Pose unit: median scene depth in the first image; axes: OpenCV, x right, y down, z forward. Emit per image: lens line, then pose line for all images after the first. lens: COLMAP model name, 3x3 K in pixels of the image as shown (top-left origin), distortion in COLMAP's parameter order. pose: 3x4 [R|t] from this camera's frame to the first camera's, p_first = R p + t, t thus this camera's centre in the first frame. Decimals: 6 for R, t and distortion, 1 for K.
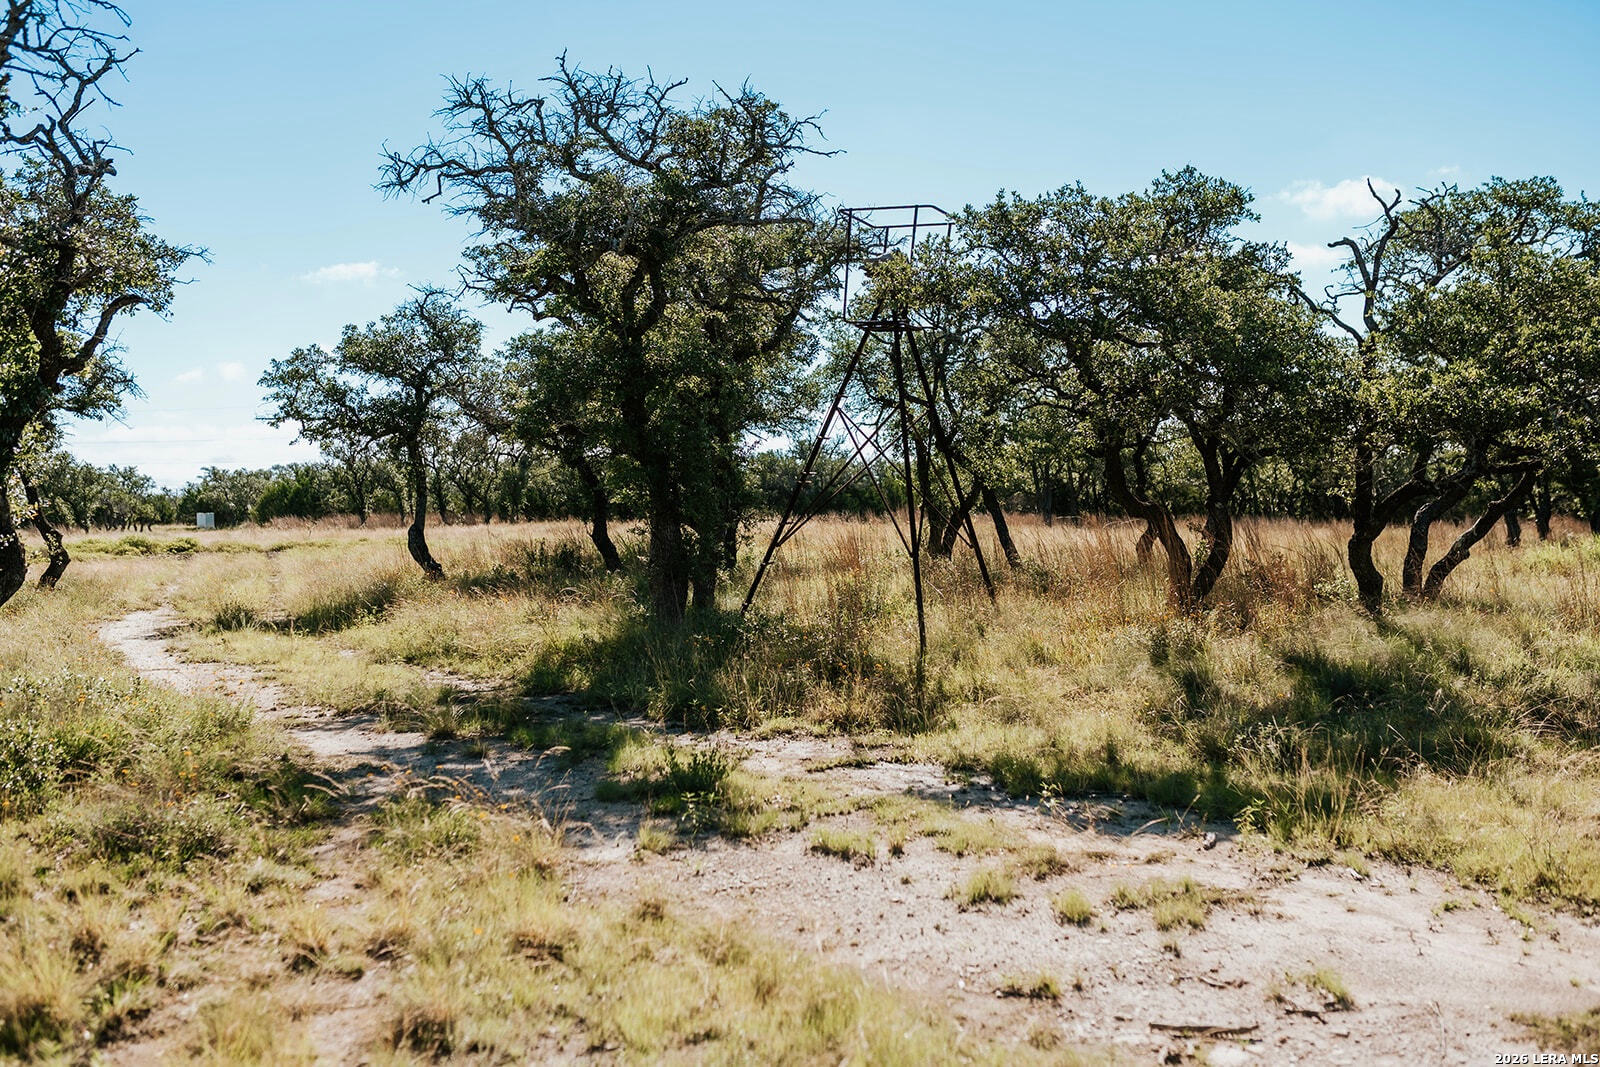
lens RADIAL K [[1593.4, 0, 801.4], [0, 1593.4, 531.9], [0, 0, 1]] dist [0.010292, 0.000000]
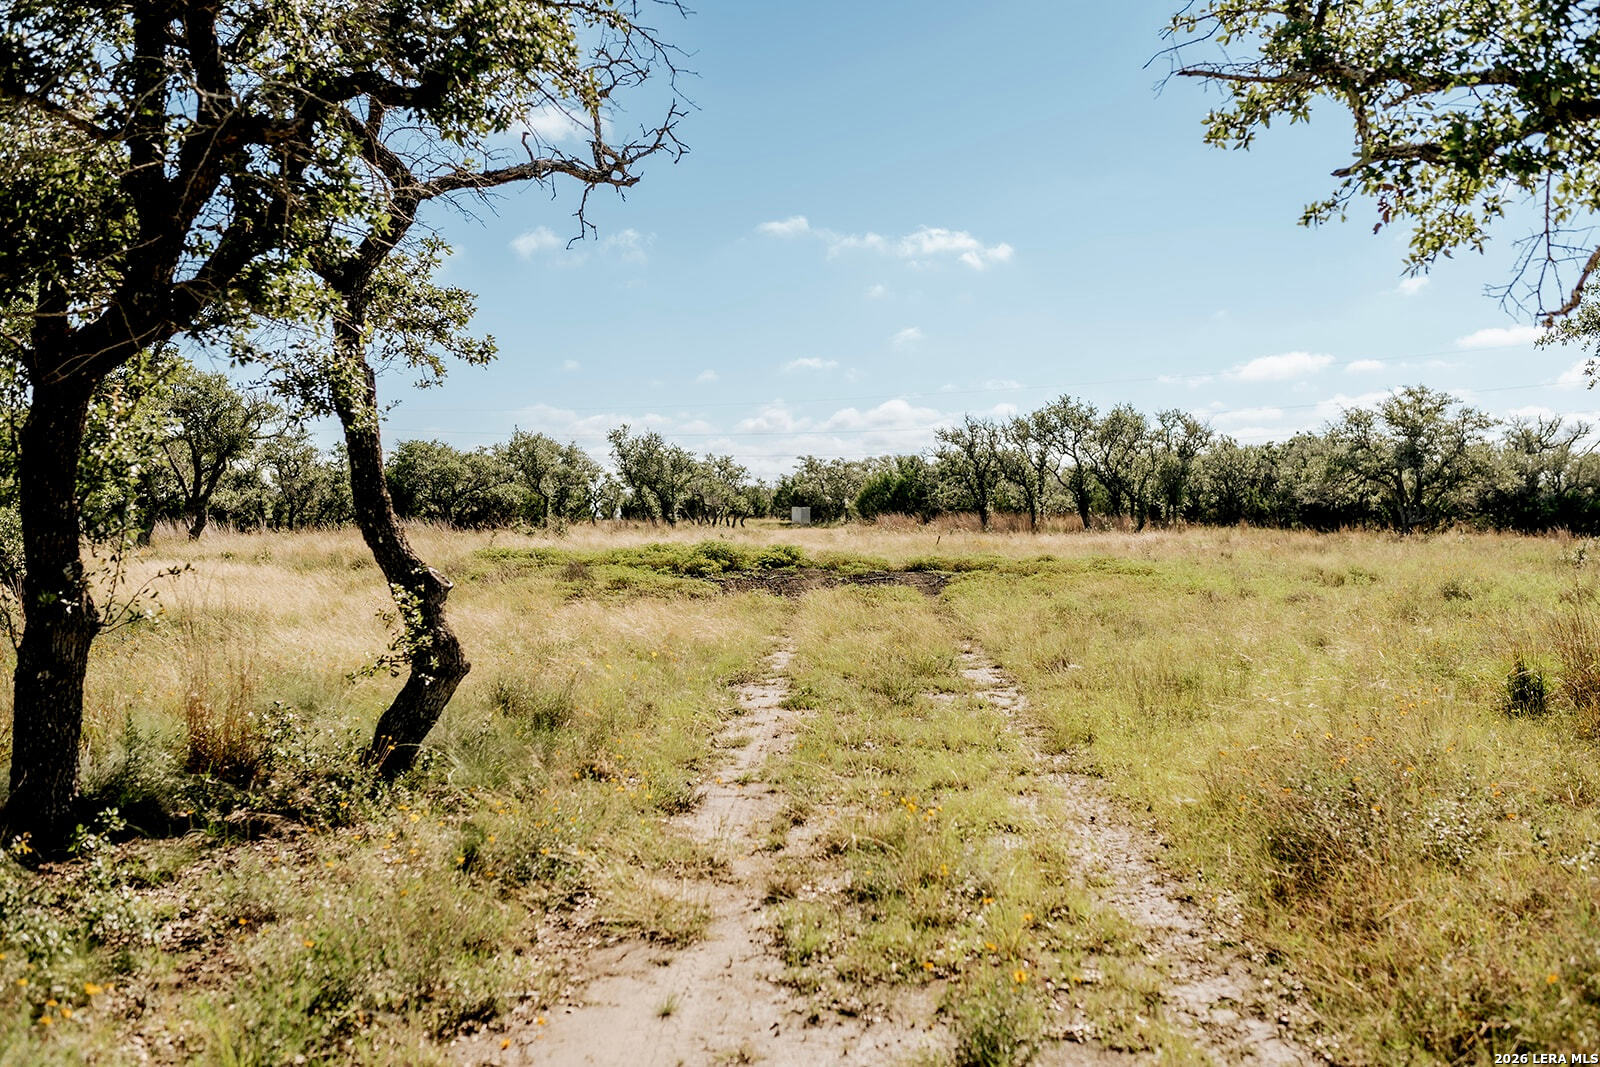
lens RADIAL K [[1593.4, 0, 800.0], [0, 1593.4, 532.5], [0, 0, 1]] dist [0.010292, 0.000000]
pose [[0.937760, 0.027200, -0.346218, -0.070665], [-0.026892, 0.999622, 0.005696, -0.002990], [0.346242, 0.003969, 0.938137, 0.178298]]
